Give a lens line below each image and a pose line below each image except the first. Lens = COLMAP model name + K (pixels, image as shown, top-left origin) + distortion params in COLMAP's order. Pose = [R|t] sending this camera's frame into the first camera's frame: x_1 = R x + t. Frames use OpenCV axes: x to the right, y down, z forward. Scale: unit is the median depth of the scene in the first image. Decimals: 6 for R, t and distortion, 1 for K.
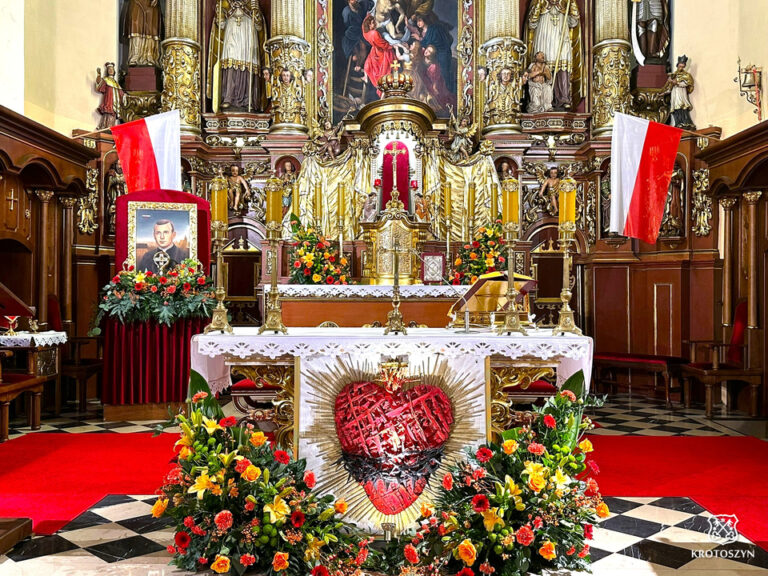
lens RADIAL K [[778.2, 0, 384.0], [0, 778.2, 288.0], [0, 0, 1]] dist [0.256317, -0.516478]
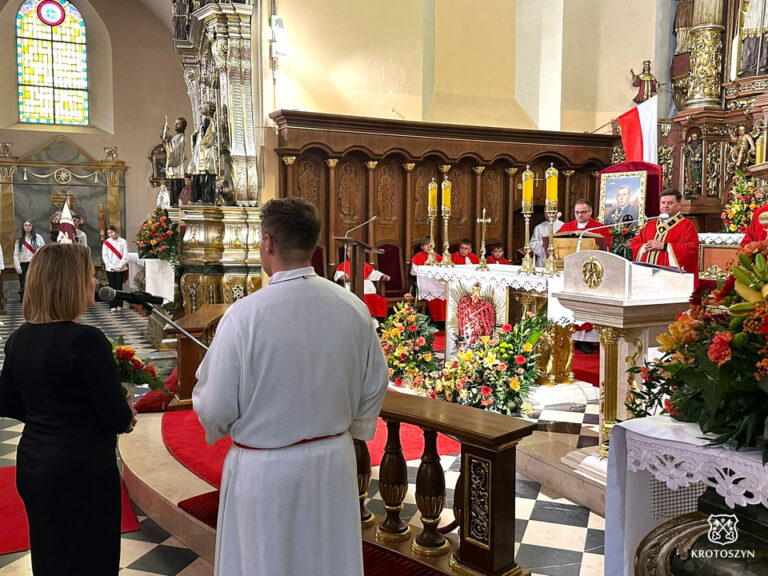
lens RADIAL K [[778.2, 0, 384.0], [0, 778.2, 288.0], [0, 0, 1]] dist [0.256317, -0.516478]
pose [[0.412743, 0.068516, -0.908267, 0.783491], [0.002333, 0.997084, 0.076276, -0.015952], [0.910844, -0.033601, 0.411380, 0.070414]]
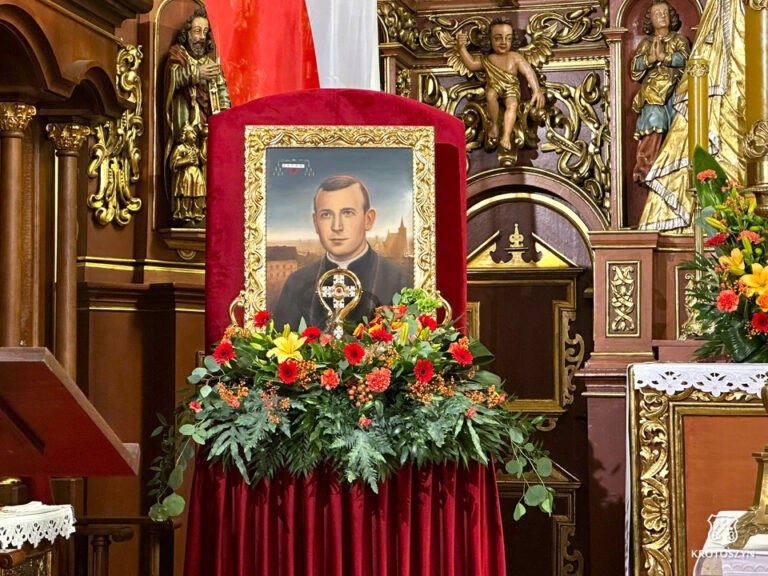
lens RADIAL K [[1952.6, 0, 384.0], [0, 1952.6, 288.0], [0, 0, 1]] dist [-0.020209, 5.417051]
pose [[0.986988, -0.013794, -0.160198, -0.124622], [0.006737, 0.998986, -0.044510, -0.000224], [0.160650, 0.042851, 0.986081, 0.173403]]
